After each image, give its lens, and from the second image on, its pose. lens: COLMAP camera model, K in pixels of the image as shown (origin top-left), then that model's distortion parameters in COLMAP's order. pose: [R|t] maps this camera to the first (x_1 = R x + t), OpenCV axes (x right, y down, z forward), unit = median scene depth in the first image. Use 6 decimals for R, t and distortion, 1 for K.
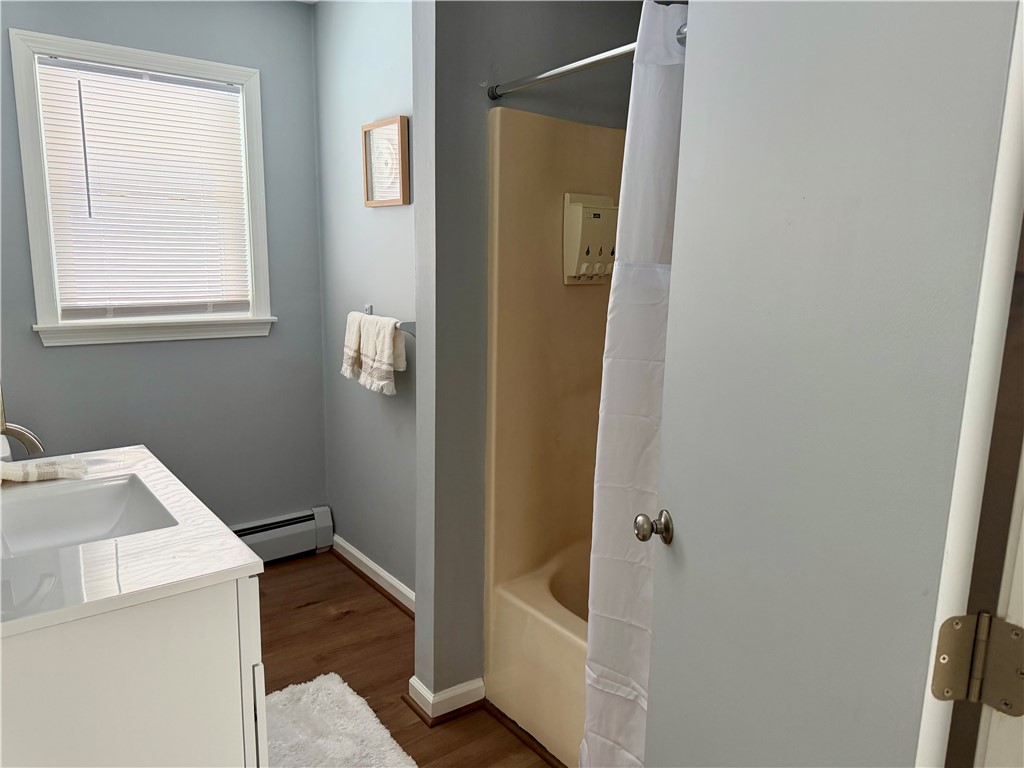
lens RADIAL K [[719.7, 0, 514.7], [0, 719.7, 364.5], [0, 0, 1]] dist [-0.002453, 0.003653]
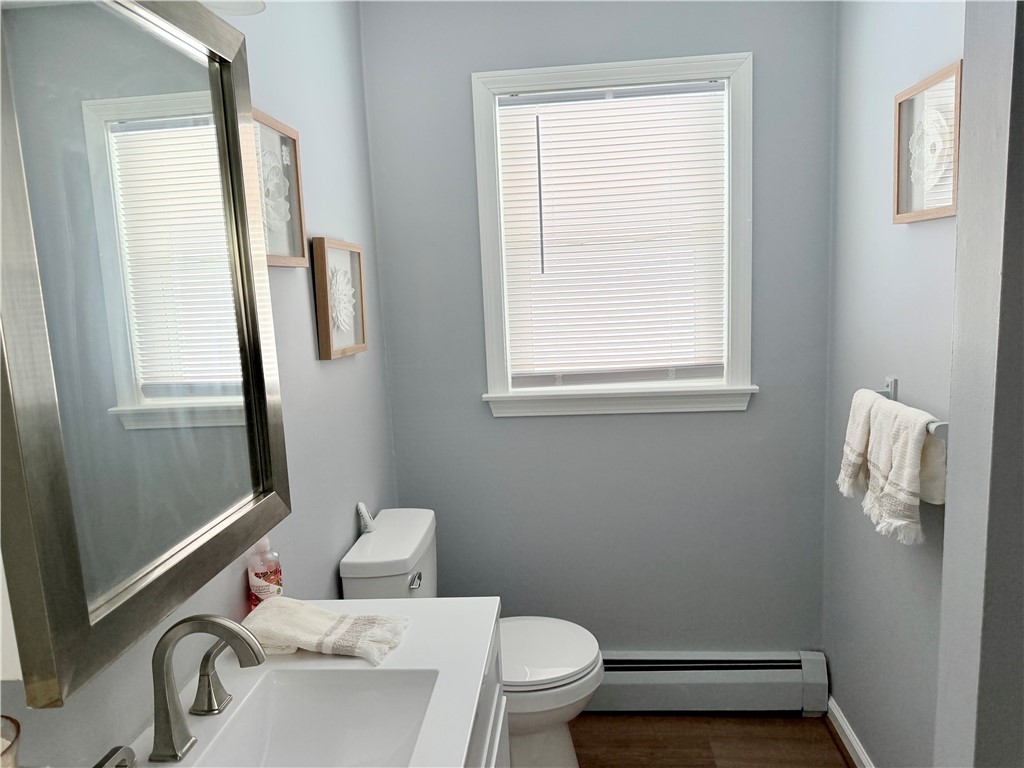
lens RADIAL K [[720.6, 0, 512.3], [0, 720.6, 390.7], [0, 0, 1]] dist [0.114666, -0.150174]
pose [[0.738602, 0.047955, -0.672434, -0.014567], [-0.044044, 0.998768, 0.022850, -0.077516], [0.672701, 0.012740, 0.739805, 0.315738]]
